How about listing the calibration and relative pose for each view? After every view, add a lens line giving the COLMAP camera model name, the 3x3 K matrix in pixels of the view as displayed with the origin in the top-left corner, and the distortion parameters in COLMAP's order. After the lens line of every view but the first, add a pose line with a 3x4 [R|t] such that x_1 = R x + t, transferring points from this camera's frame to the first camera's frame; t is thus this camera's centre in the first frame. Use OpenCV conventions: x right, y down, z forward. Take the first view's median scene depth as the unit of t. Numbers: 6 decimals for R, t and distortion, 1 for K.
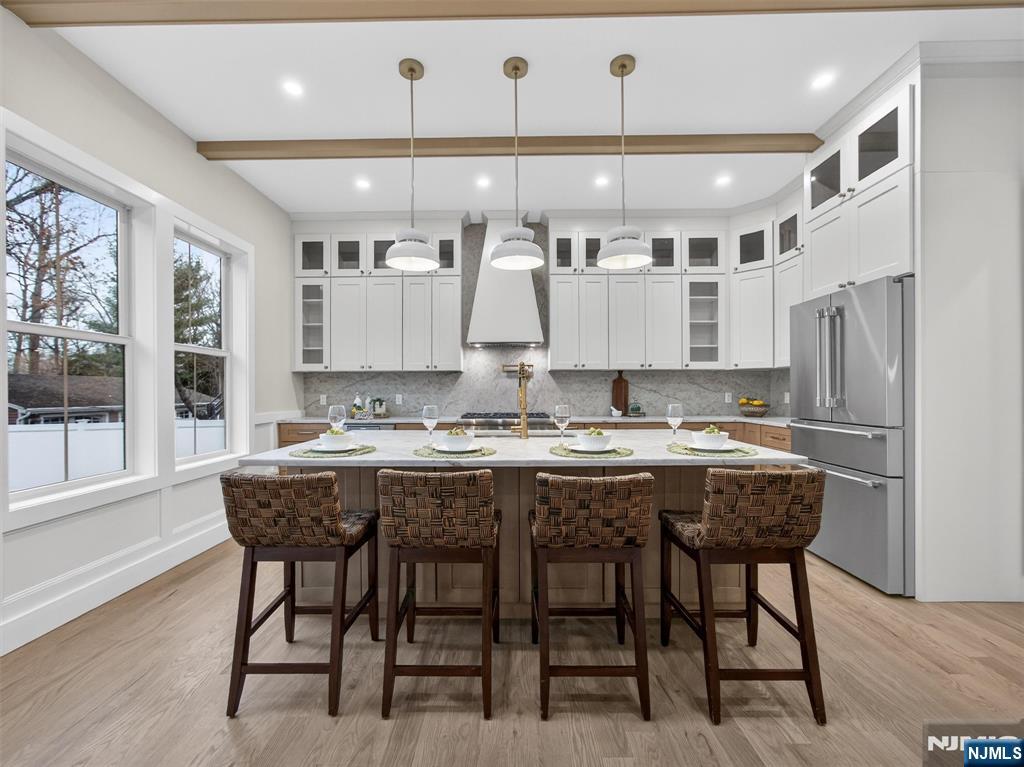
lens RADIAL K [[435.3, 0, 512.0], [0, 435.3, 383.5], [0, 0, 1]] dist [-0.010919, 0.000312]
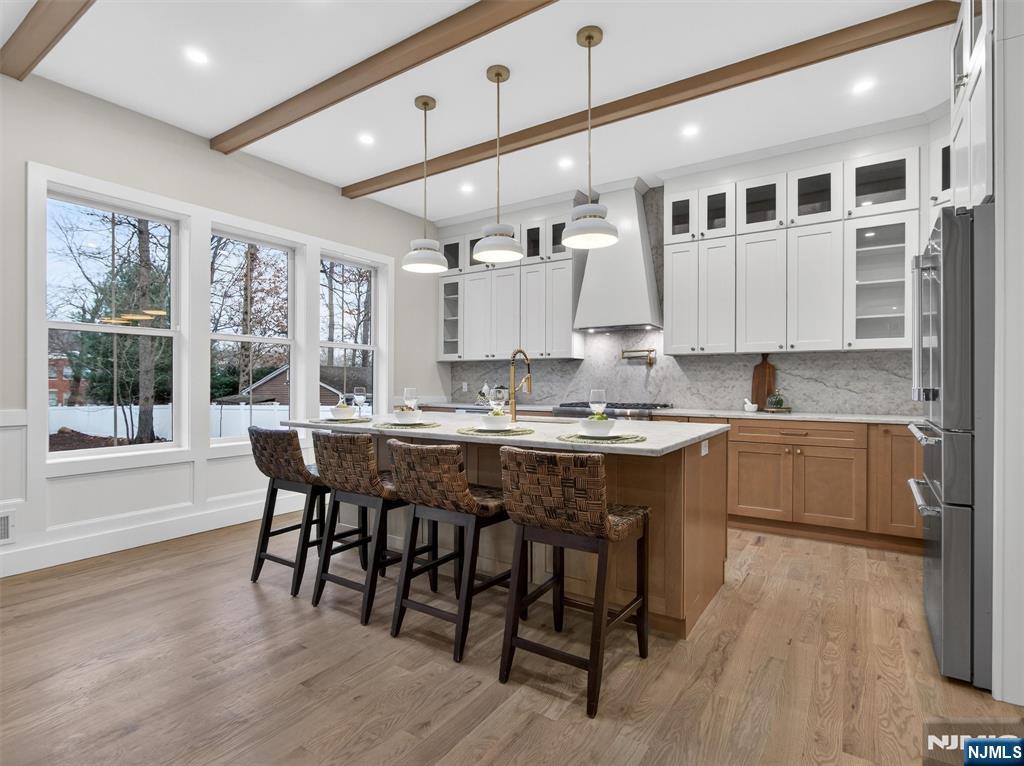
lens RADIAL K [[514.6, 0, 516.8], [0, 514.6, 371.3], [0, 0, 1]] dist [-0.010588, -0.000134]
pose [[0.843030, -0.005317, -0.537840, 0.390252], [0.003339, 0.999984, -0.004651, 0.005260], [0.537855, 0.002125, 0.843034, -0.021014]]
